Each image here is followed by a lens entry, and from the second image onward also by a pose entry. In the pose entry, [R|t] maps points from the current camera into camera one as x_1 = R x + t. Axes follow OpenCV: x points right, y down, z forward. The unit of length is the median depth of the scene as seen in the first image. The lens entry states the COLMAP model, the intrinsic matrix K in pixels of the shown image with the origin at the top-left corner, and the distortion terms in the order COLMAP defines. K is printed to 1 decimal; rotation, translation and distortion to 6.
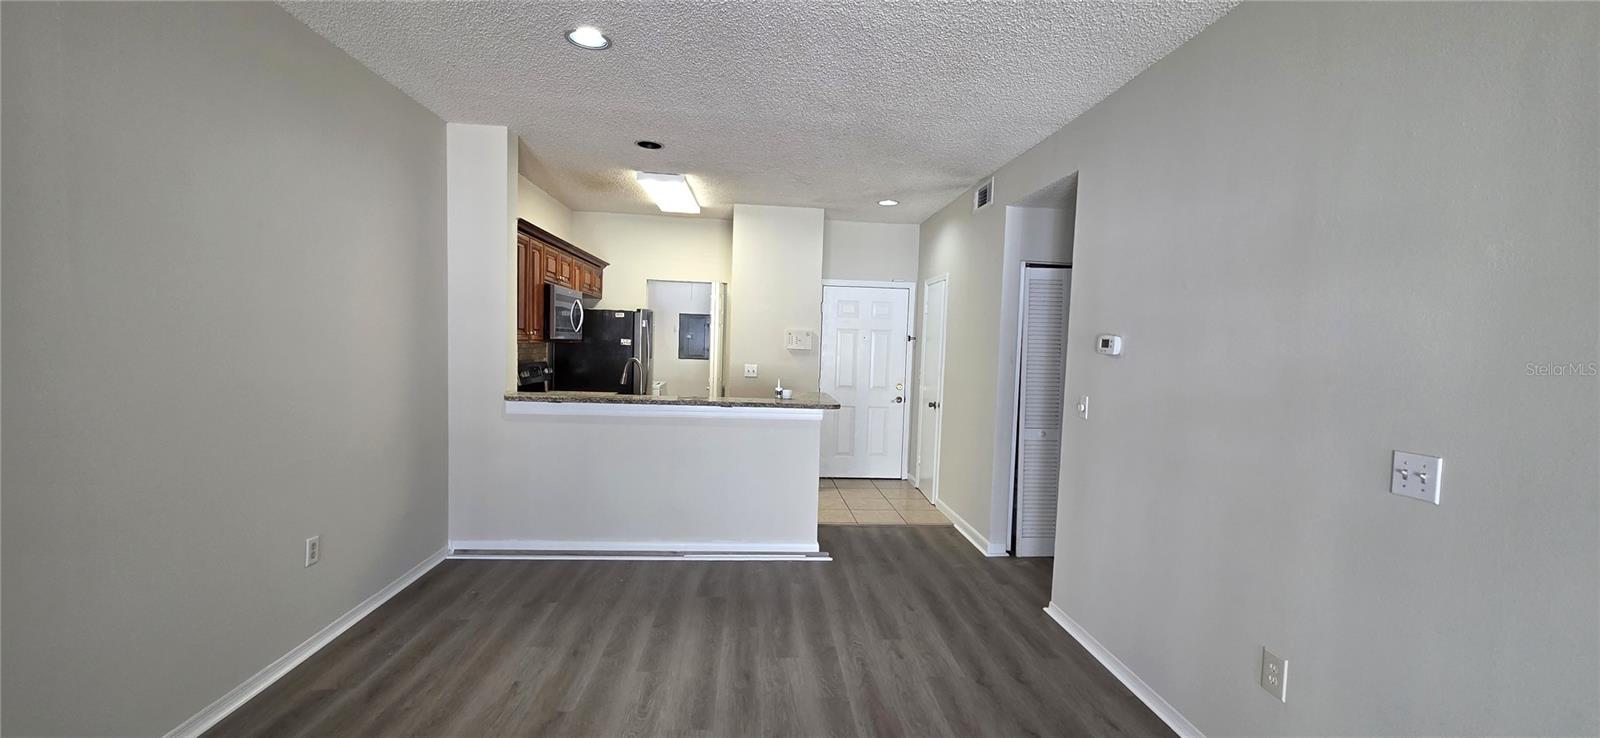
lens RADIAL K [[641.8, 0, 807.3], [0, 641.8, 376.9], [0, 0, 1]] dist [0.001670, 0.000384]
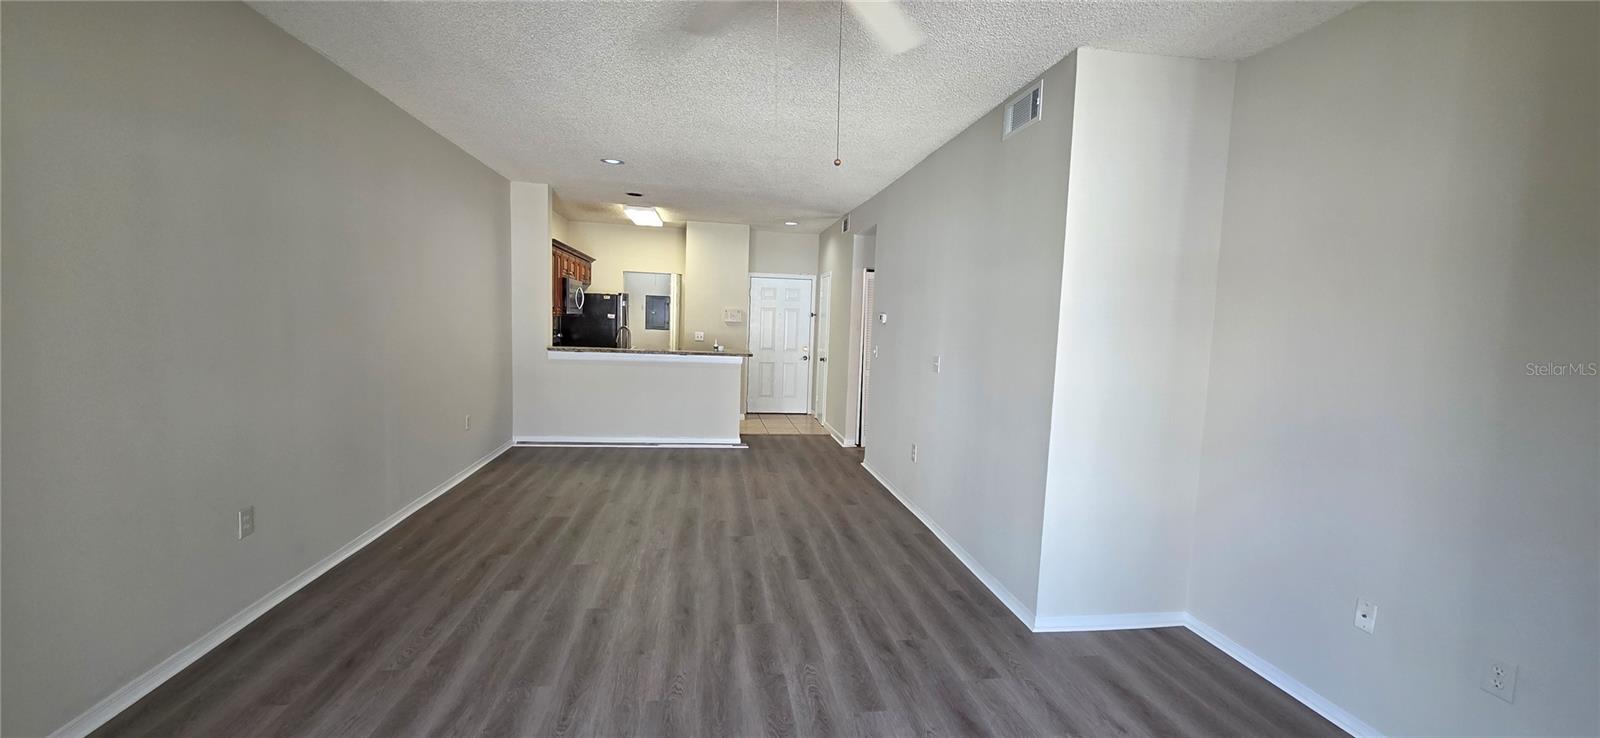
lens RADIAL K [[638.9, 0, 805.1], [0, 638.9, 376.7], [0, 0, 1]] dist [0.002742, 0.000462]
pose [[0.997536, -0.001674, 0.070135, 0.055568], [-0.000772, 0.999393, 0.034839, 0.034411], [-0.070151, -0.034807, 0.996929, -0.517829]]
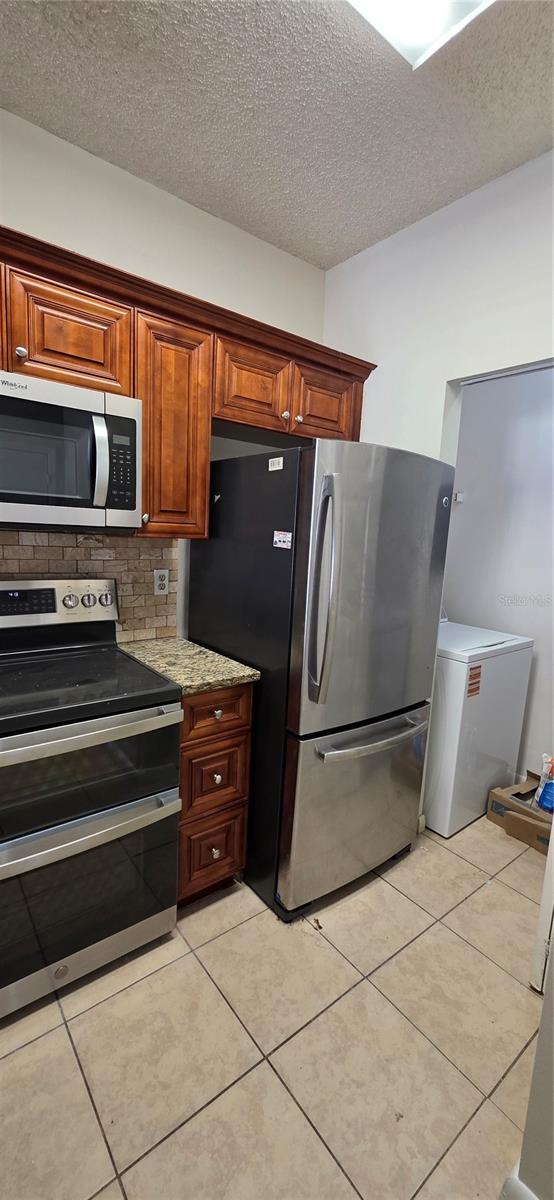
lens RADIAL K [[481.3, 0, 270.4], [0, 481.3, 607.0], [0, 0, 1]] dist [0.001670, 0.000384]
pose [[0.543332, 0.125487, -0.830087, -0.065579], [-0.075996, 0.992058, 0.100230, -0.048948], [0.836071, 0.008625, 0.548553, 0.948839]]
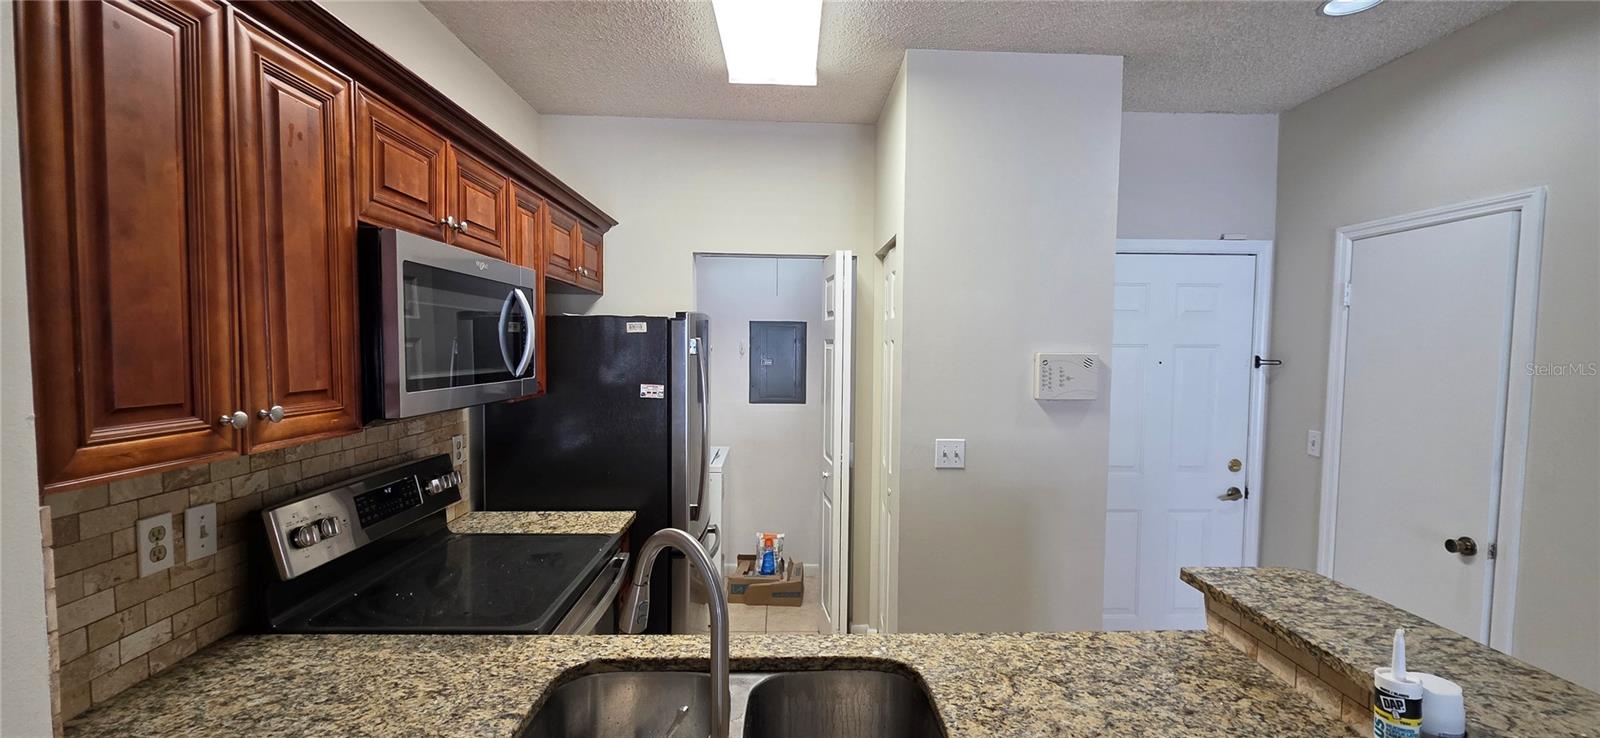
lens RADIAL K [[641.8, 0, 807.3], [0, 641.8, 376.9], [0, 0, 1]] dist [0.001670, 0.000384]
pose [[0.998706, -0.021100, -0.046273, -0.180926], [0.020696, 0.999743, -0.009203, -0.064818], [0.046455, 0.008234, 0.998886, 0.655086]]
